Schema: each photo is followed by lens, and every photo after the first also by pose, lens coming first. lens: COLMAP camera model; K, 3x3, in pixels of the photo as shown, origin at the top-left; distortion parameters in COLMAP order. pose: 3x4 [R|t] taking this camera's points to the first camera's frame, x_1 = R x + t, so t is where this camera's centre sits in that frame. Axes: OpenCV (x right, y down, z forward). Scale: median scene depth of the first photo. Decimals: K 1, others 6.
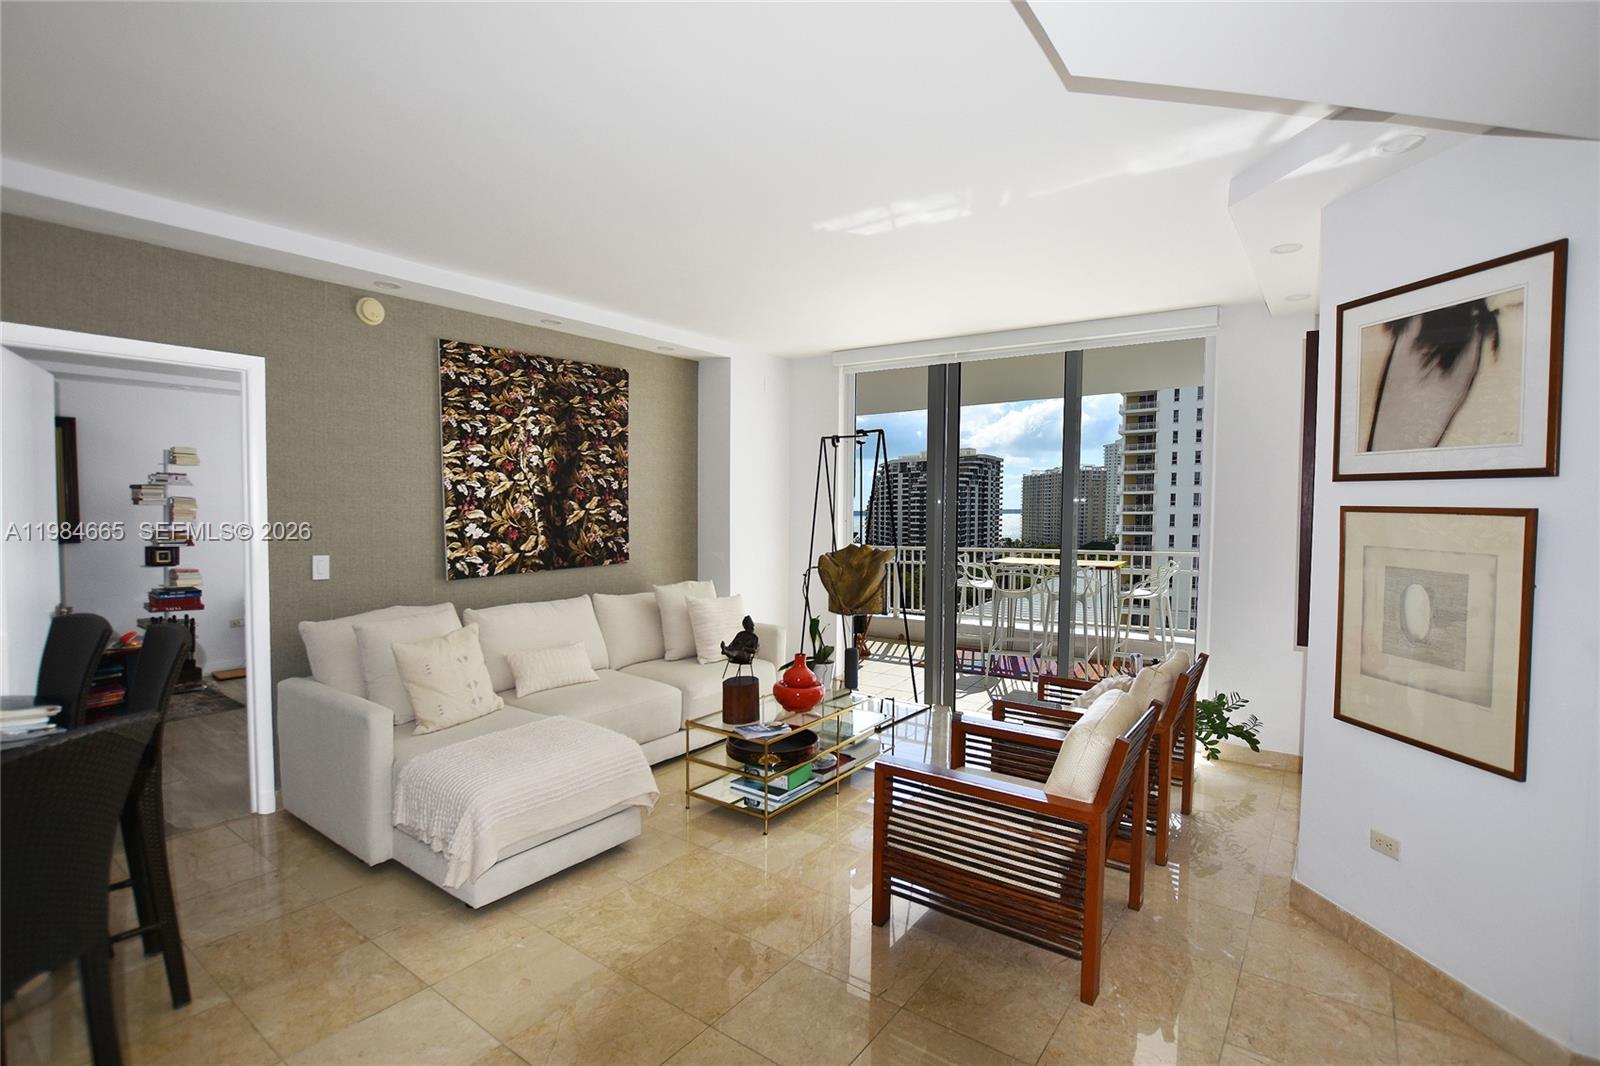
lens RADIAL K [[745.7, 0, 824.8], [0, 745.7, 532.5], [0, 0, 1]] dist [-0.028148, -0.001036]
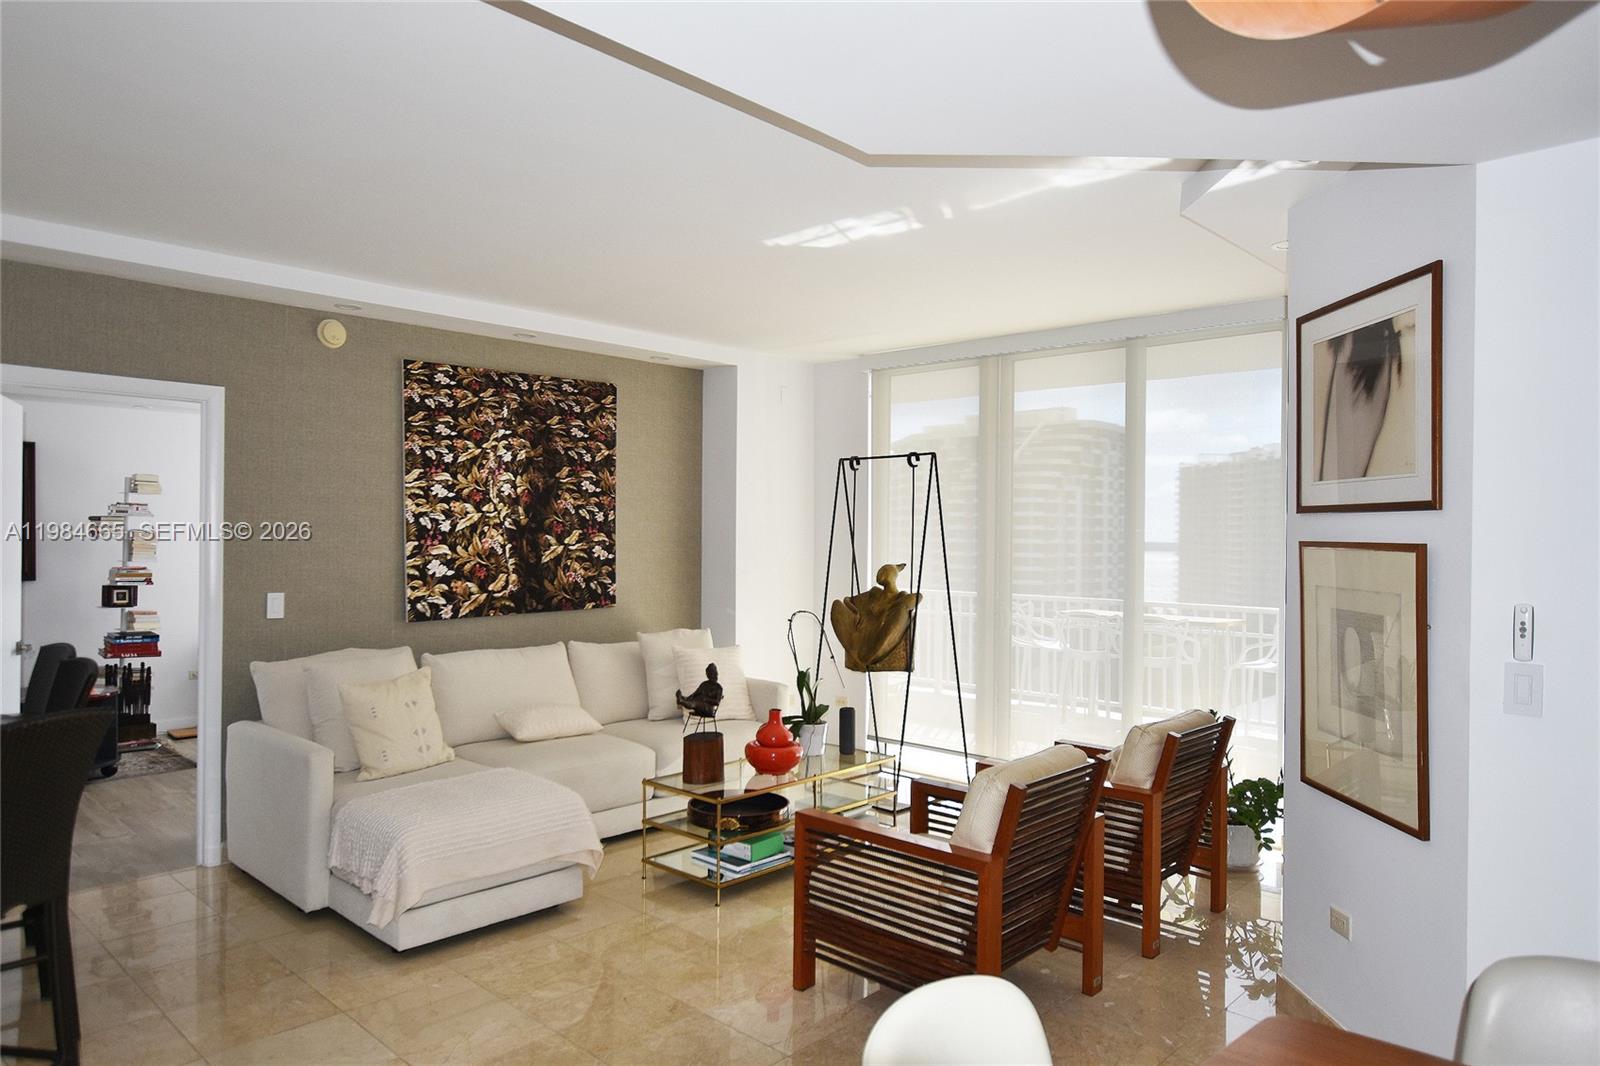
lens RADIAL K [[1017.7, 0, 799.1], [0, 1017.7, 531.4], [0, 0, 1]] dist [-0.015538, 0.004073]
pose [[0.989198, -0.001127, -0.146580, 0.148194], [-0.005338, 0.999030, -0.043700, 0.005015], [0.146487, 0.044011, 0.988233, -0.165901]]
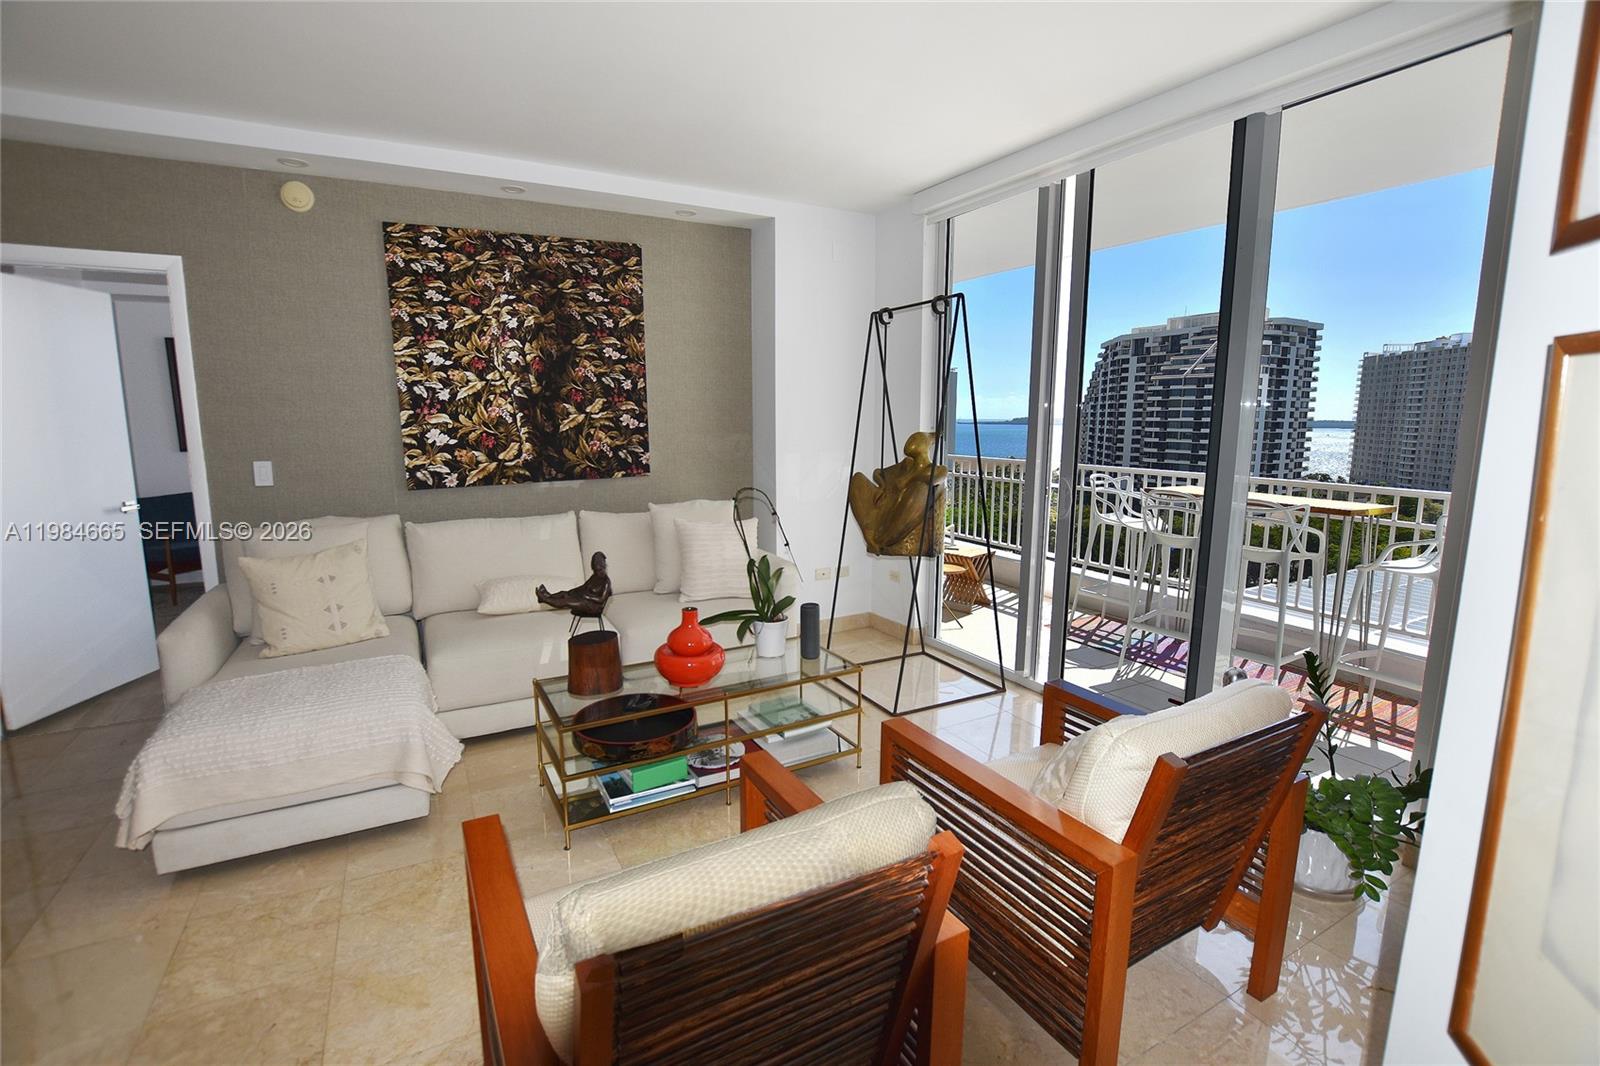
lens RADIAL K [[740.0, 0, 784.0], [0, 740.0, 535.1], [0, 0, 1]] dist [-0.027751, 0.003111]
pose [[0.897244, 0.065065, -0.436715, 0.321331], [-0.010447, 0.991934, 0.126321, -0.001105], [0.441411, -0.108779, 0.890687, 0.369360]]
